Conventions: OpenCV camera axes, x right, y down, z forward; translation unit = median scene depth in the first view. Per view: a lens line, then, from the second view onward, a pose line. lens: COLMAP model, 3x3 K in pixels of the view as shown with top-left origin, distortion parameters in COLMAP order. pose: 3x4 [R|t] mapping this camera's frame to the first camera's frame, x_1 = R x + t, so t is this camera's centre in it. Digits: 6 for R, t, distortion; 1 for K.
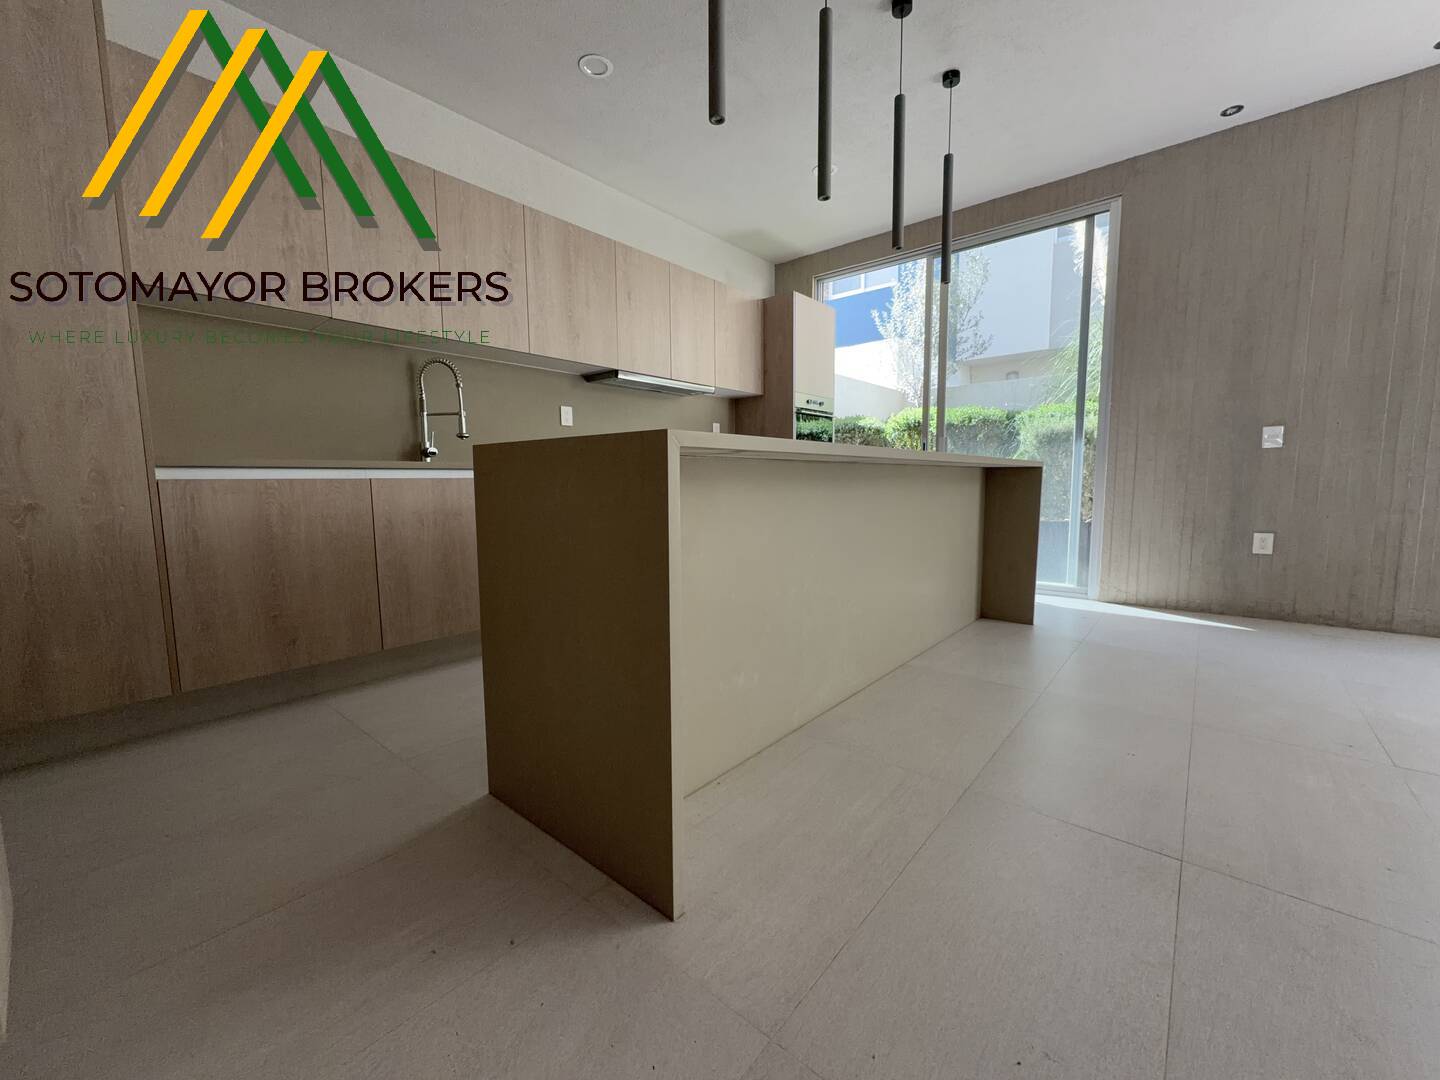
lens RADIAL K [[573.3, 0, 720.0], [0, 573.3, 540.0], [0, 0, 1]] dist [-0.000862, -0.000253]
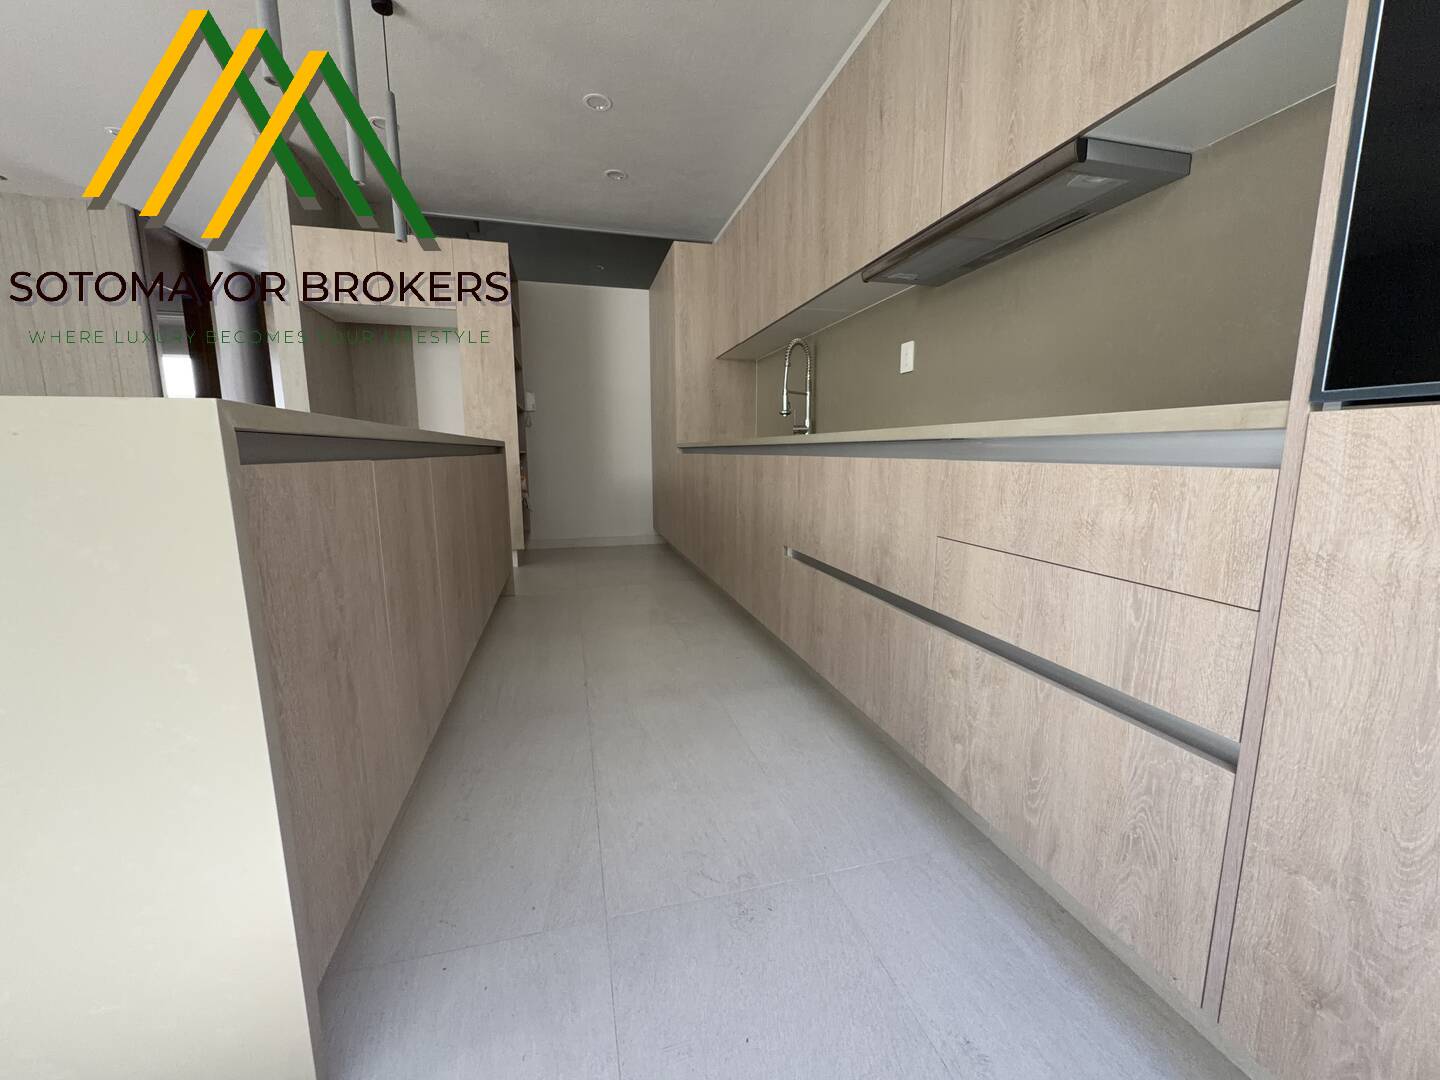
lens RADIAL K [[574.4, 0, 720.0], [0, 574.4, 540.0], [0, 0, 1]] dist [-0.001866, -0.000106]
pose [[-0.563575, 0.136308, -0.814741, 0.412087], [-0.078607, 0.972967, 0.217154, -0.143611], [0.822316, 0.186427, -0.537625, 1.238683]]
